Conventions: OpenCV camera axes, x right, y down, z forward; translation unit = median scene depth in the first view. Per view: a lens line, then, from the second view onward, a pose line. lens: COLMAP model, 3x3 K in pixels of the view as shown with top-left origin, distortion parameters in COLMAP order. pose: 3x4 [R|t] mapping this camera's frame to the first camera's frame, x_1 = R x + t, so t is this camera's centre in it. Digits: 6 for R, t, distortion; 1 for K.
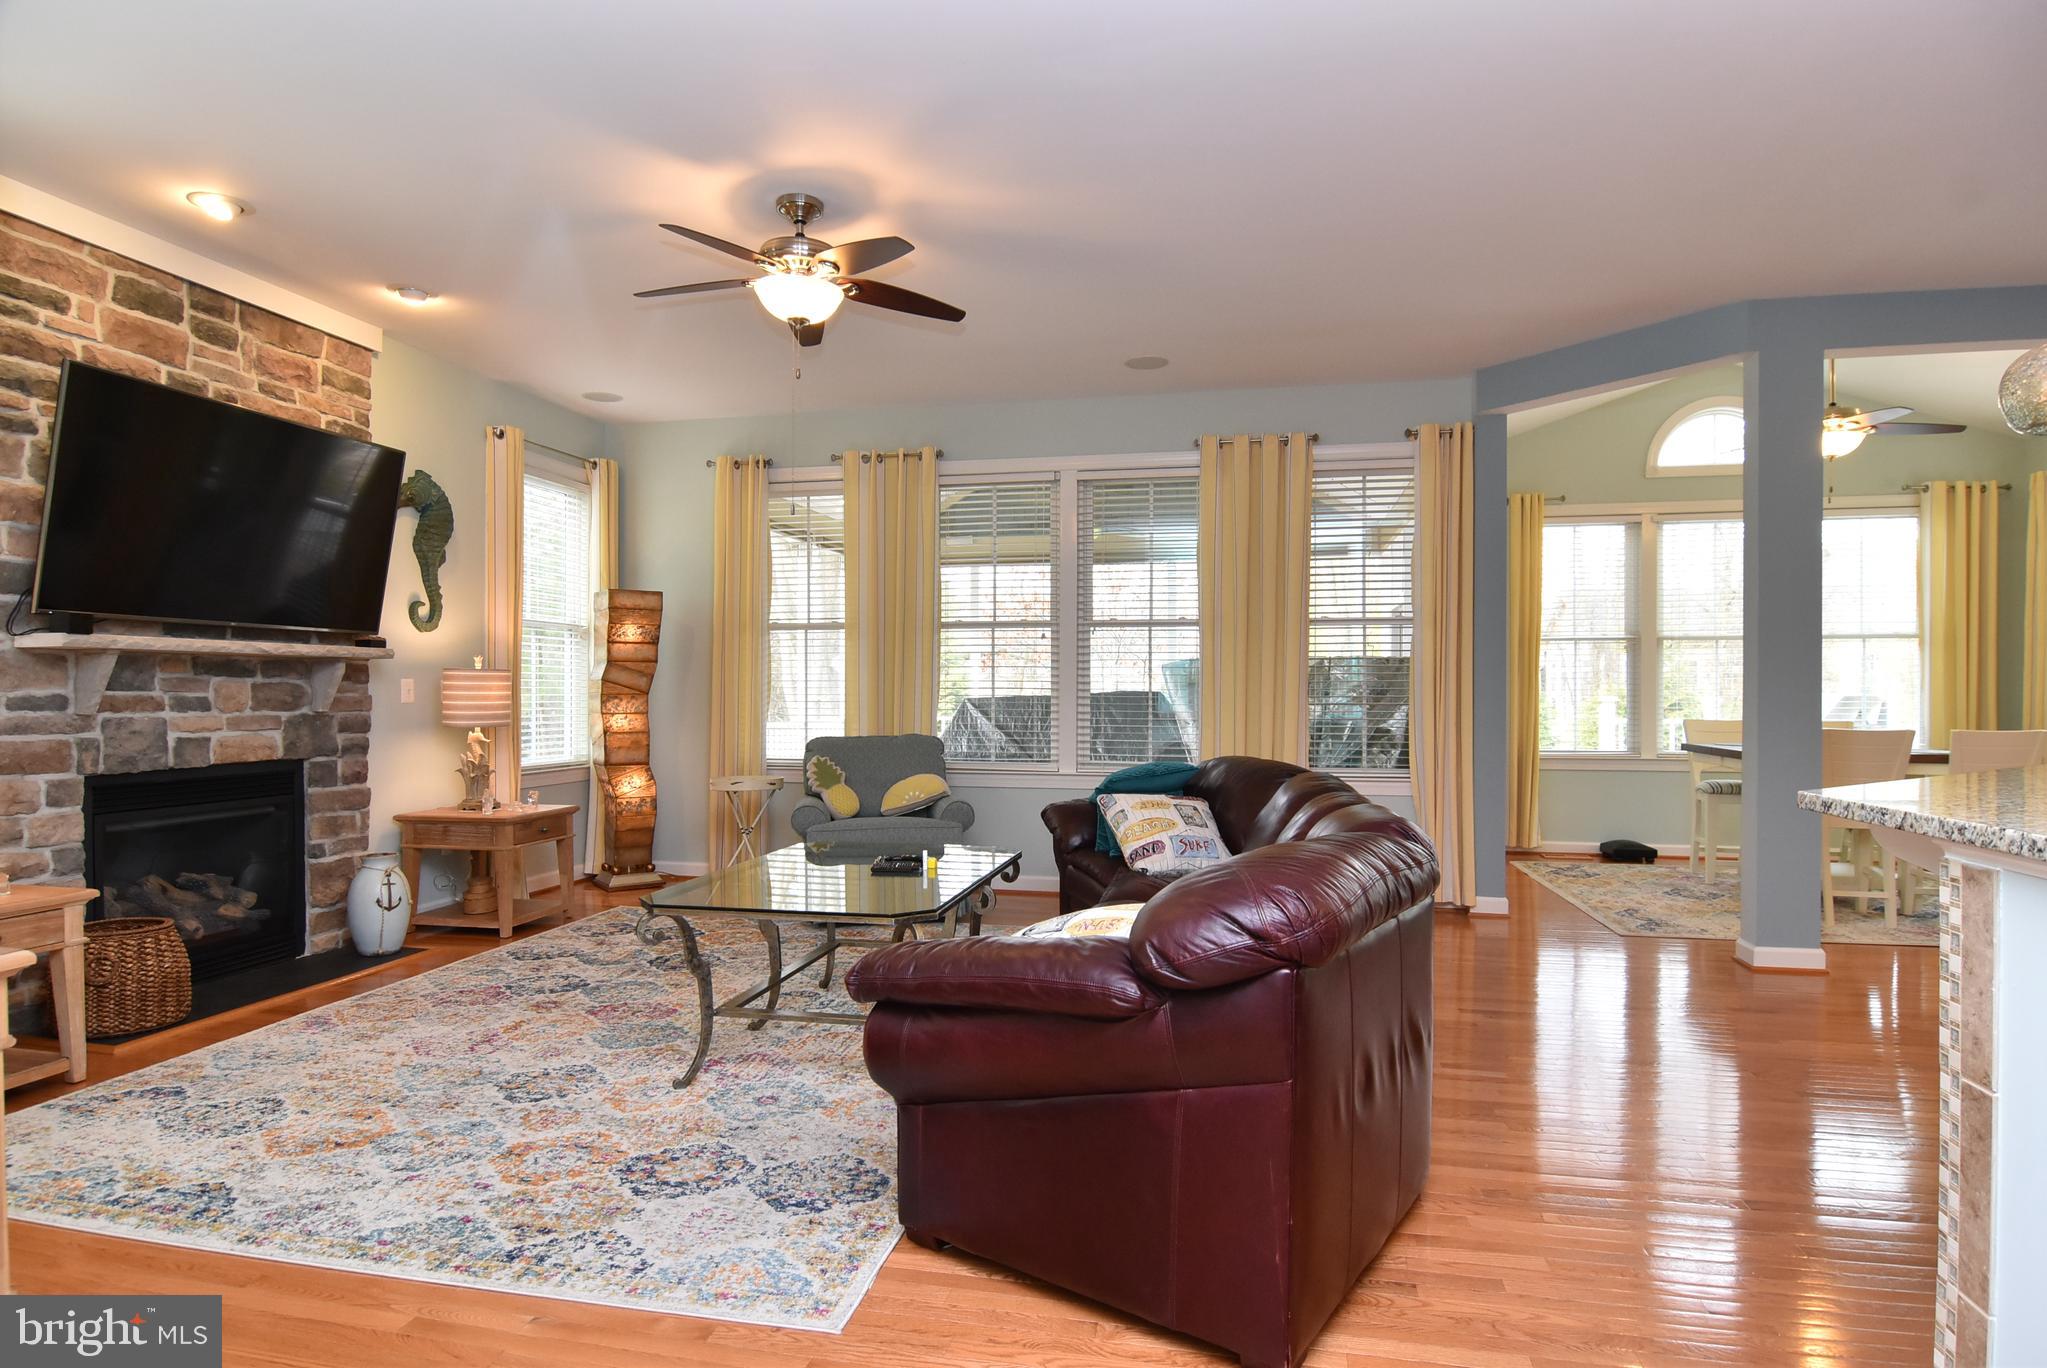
lens RADIAL K [[1110.3, 0, 1027.8], [0, 1110.3, 691.5], [0, 0, 1]] dist [-0.013210, -0.001409]
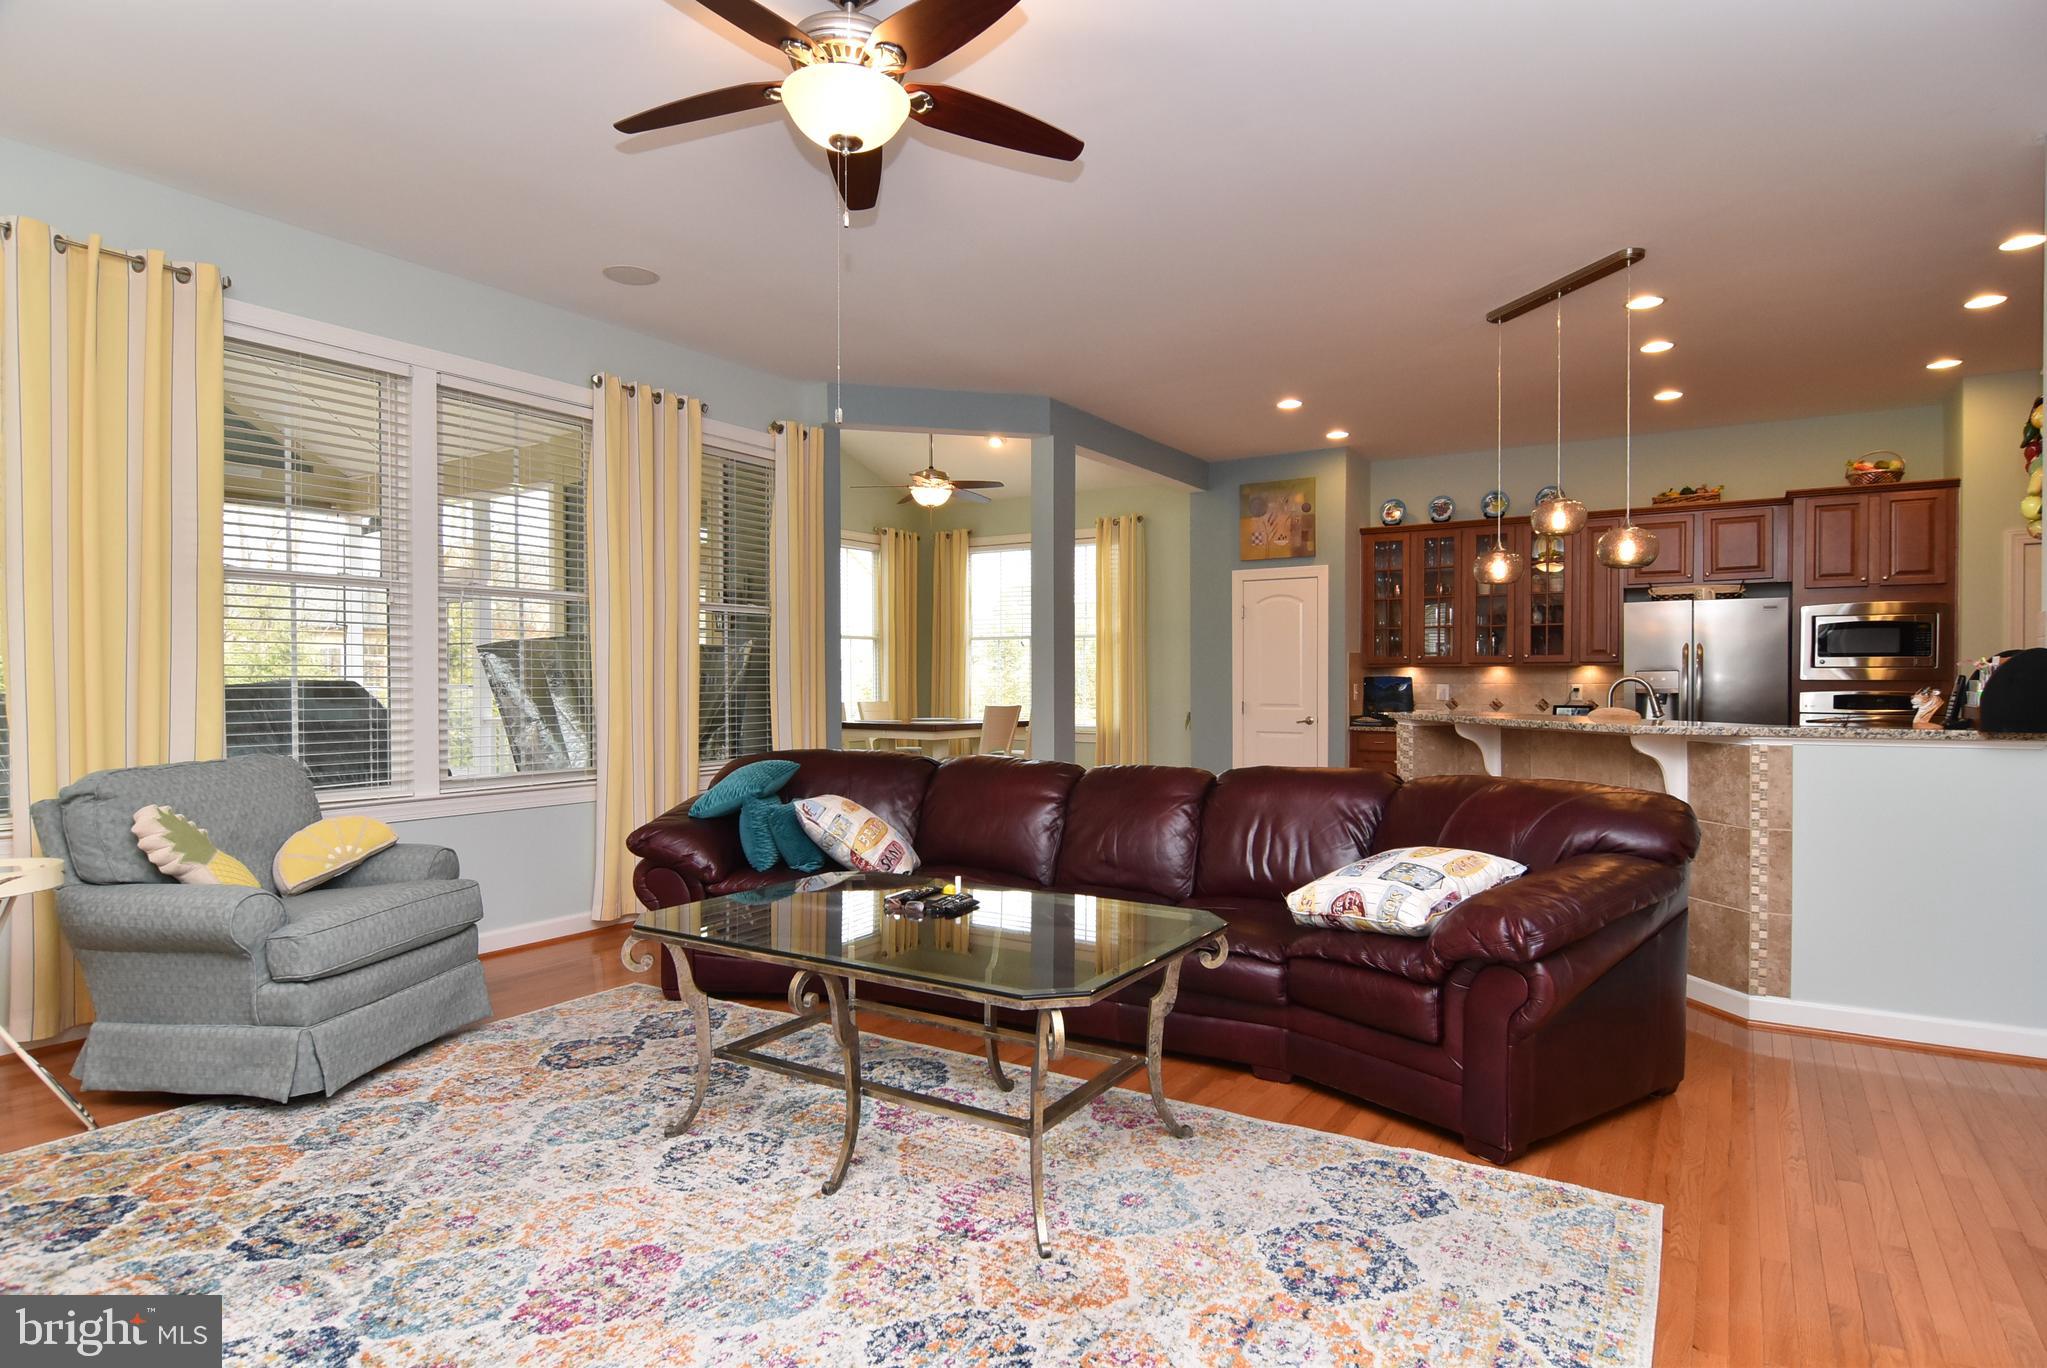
lens RADIAL K [[1110.3, 0, 1040.9], [0, 1110.3, 682.2], [0, 0, 1]] dist [-0.013210, -0.001409]
pose [[0.336879, -0.003128, 0.941543, -0.521341], [-0.000279, 0.999994, 0.003422, -0.000824], [-0.941548, -0.001416, 0.336876, 0.416826]]
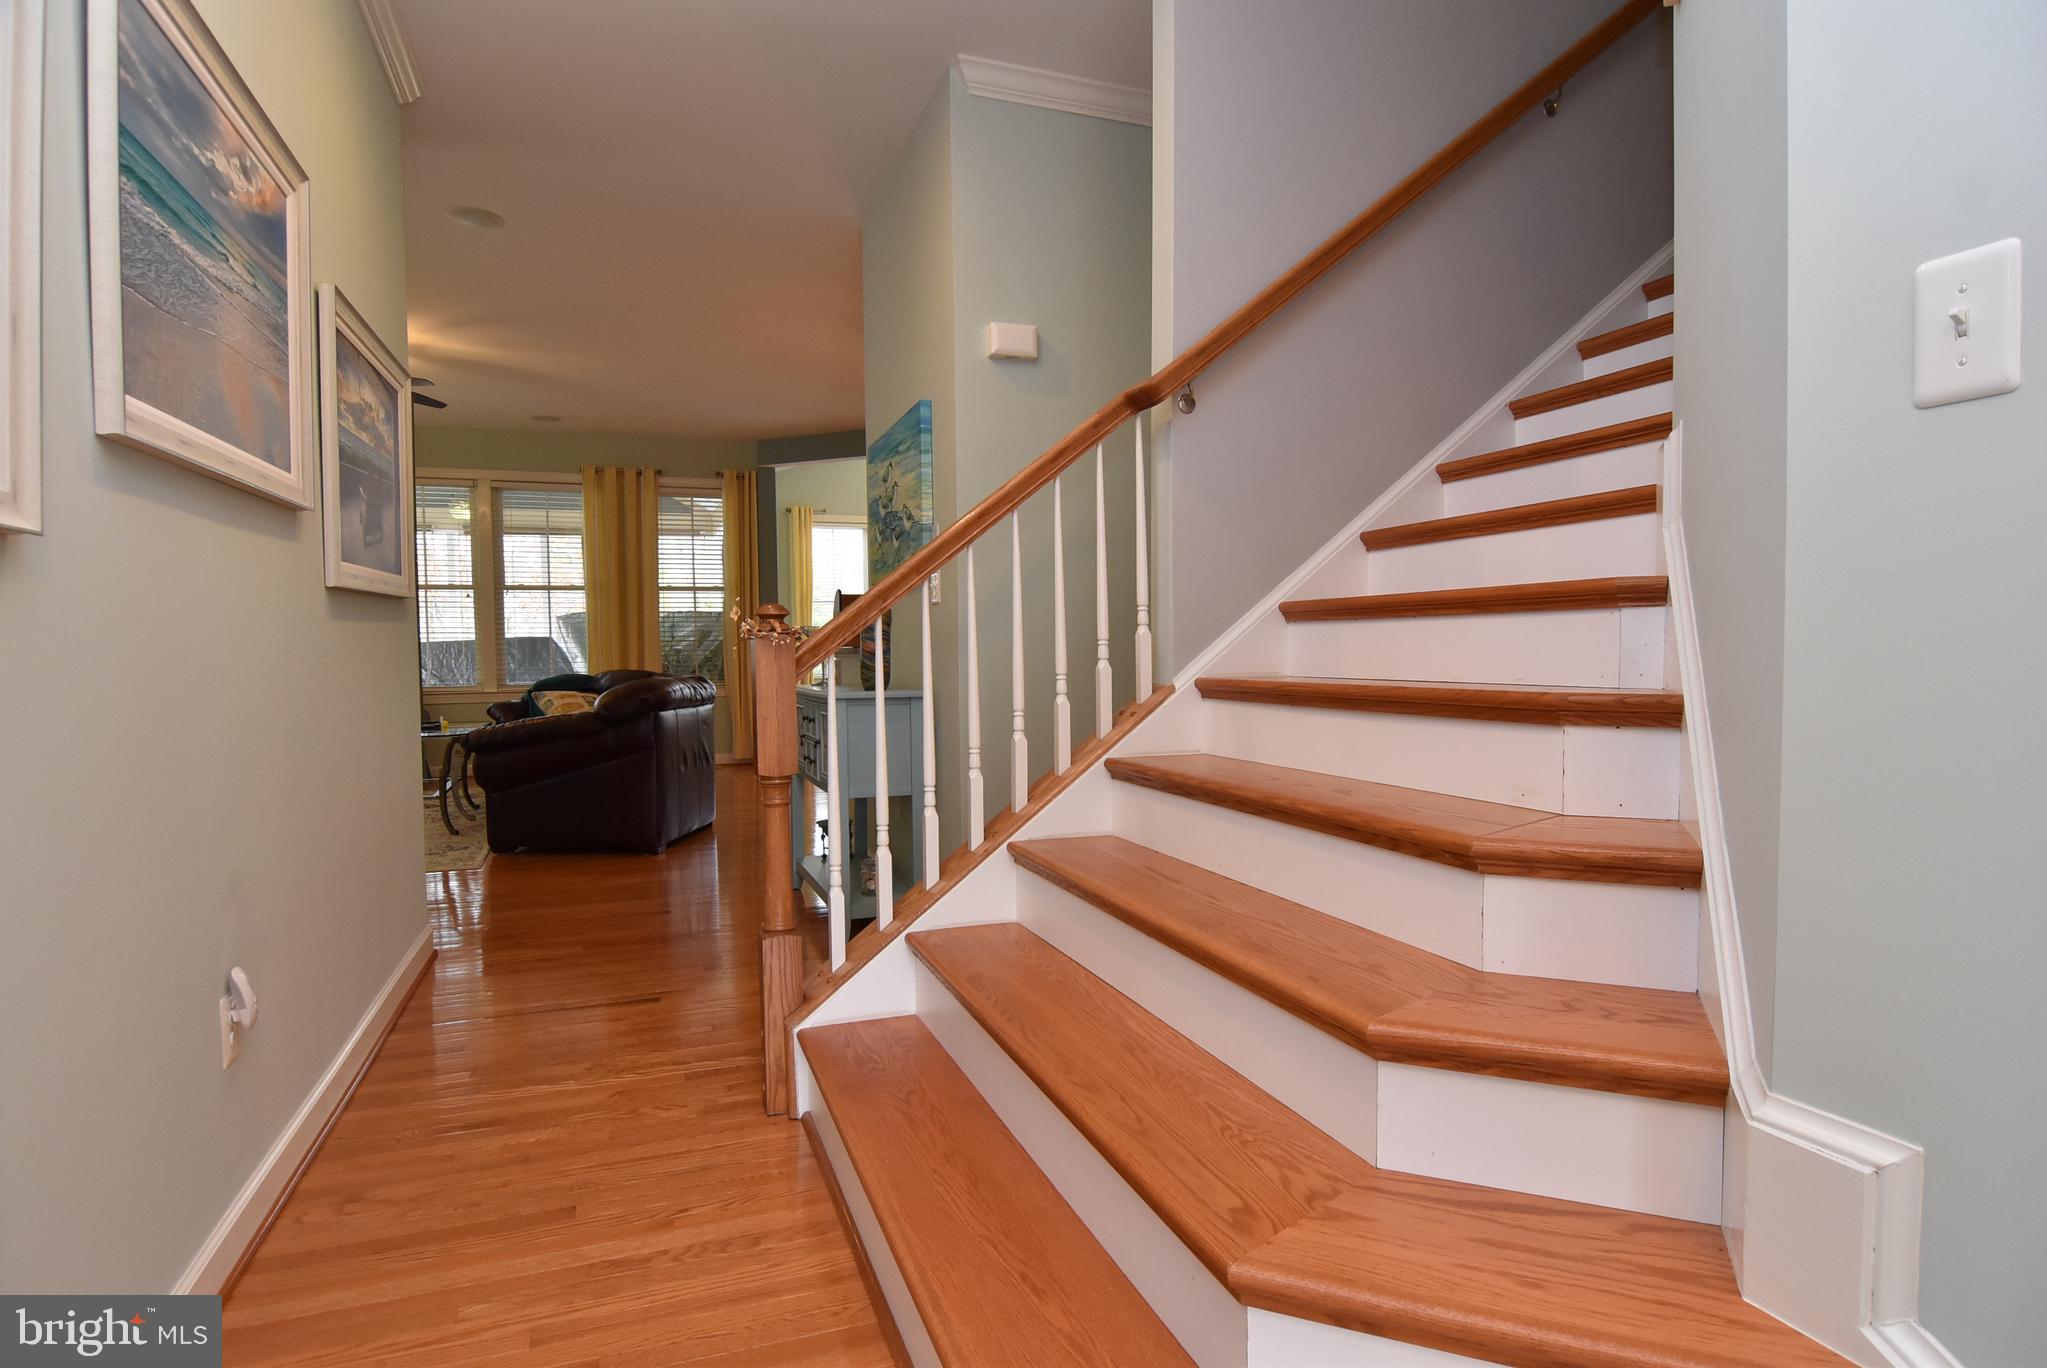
lens RADIAL K [[1110.3, 0, 1014.4], [0, 1110.3, 691.6], [0, 0, 1]] dist [-0.013210, -0.001409]
pose [[0.849092, -0.033497, 0.527181, -0.152389], [0.016007, 0.999161, 0.037705, 0.031829], [-0.528002, -0.023576, 0.848916, -0.606640]]
